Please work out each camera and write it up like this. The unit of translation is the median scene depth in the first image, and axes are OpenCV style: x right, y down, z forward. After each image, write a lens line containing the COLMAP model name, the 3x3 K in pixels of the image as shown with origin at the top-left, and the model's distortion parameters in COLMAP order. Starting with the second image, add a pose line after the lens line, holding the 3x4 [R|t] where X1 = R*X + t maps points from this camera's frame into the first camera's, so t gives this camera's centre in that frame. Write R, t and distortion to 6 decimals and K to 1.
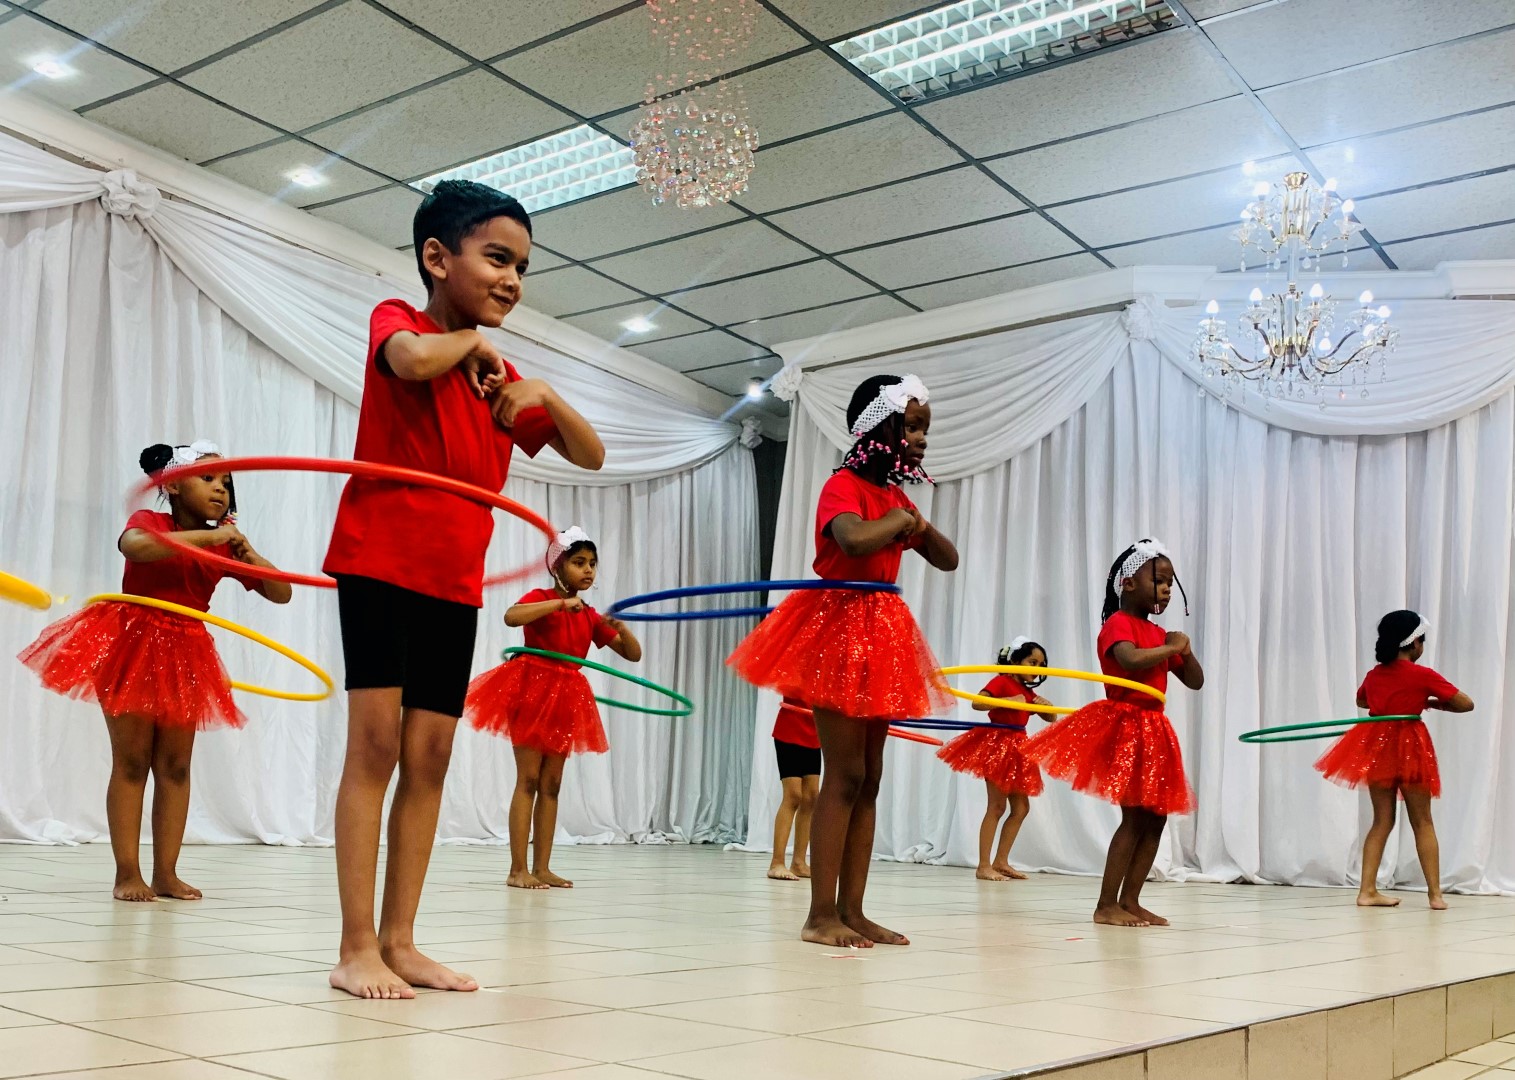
lens RADIAL K [[1461.3, 0, 754.1], [0, 1461.3, 703.9], [0, 0, 1]] dist [0.008108, 0.000000]
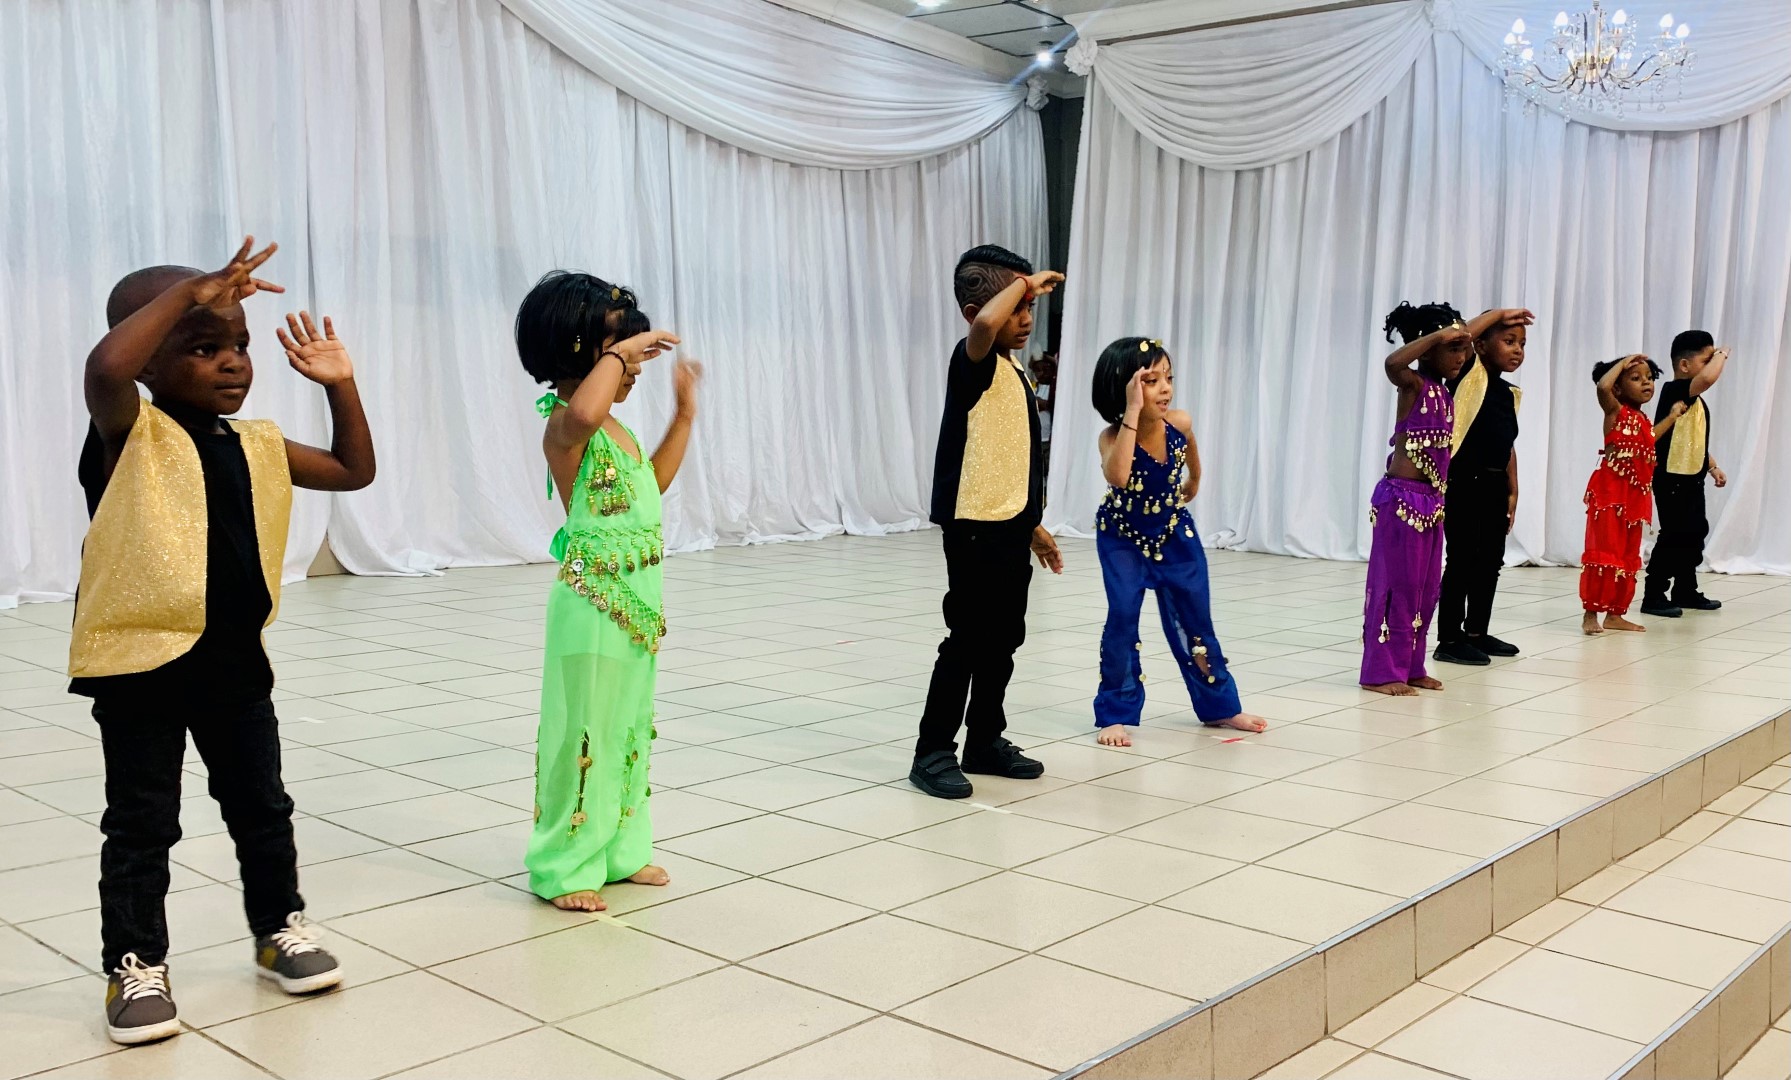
lens RADIAL K [[1574.9, 0, 1061.8], [0, 1574.9, 556.8], [0, 0, 1]] dist [0.010778, -0.013458]
pose [[0.998938, -0.023937, 0.039368, -0.048926], [0.017172, 0.986313, 0.163987, -0.076980], [-0.042754, -0.163137, 0.985677, -0.112662]]
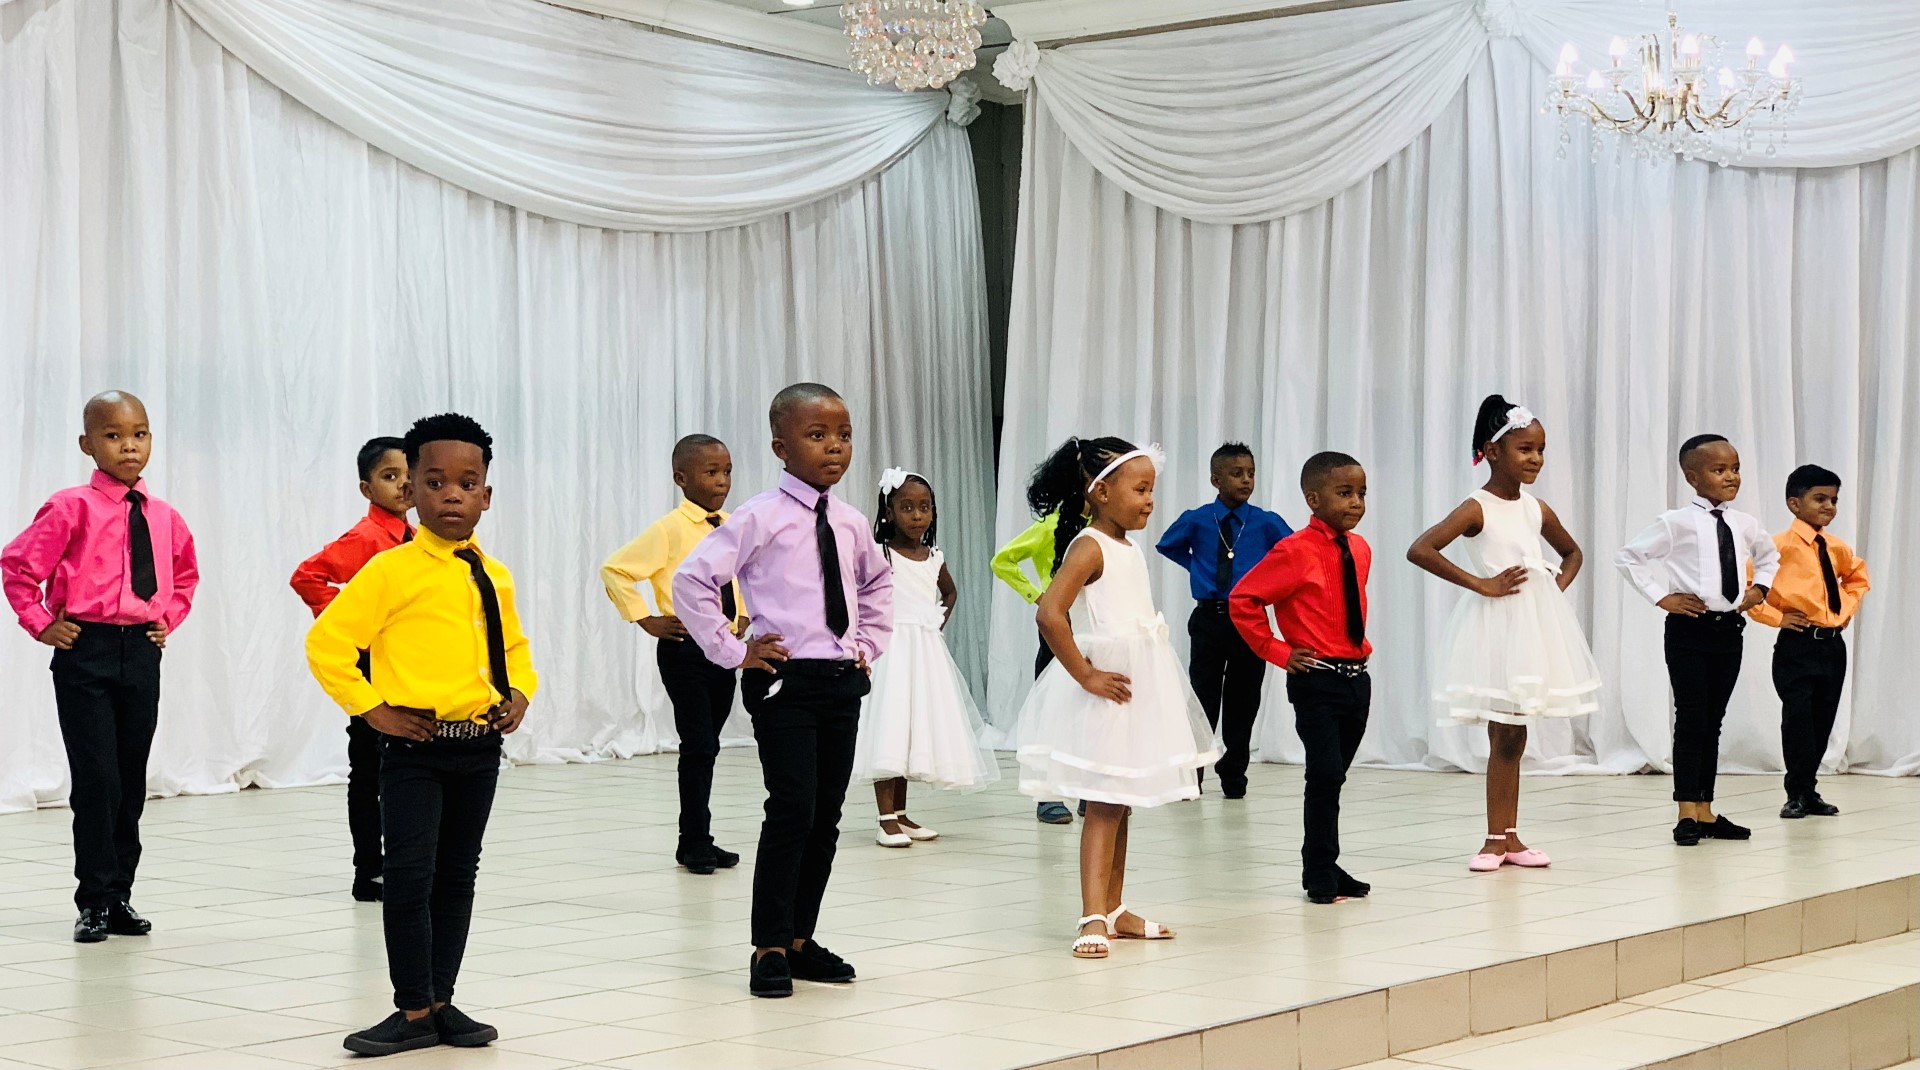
lens RADIAL K [[2886.7, 0, 1080.1], [0, 2886.7, 601.8], [0, 0, 1]] dist [0.053700, 0.000000]
pose [[0.998368, -0.042128, 0.038566, -0.013608], [0.038513, 0.995188, 0.090096, -0.109400], [-0.042176, -0.088464, 0.995186, -0.457543]]
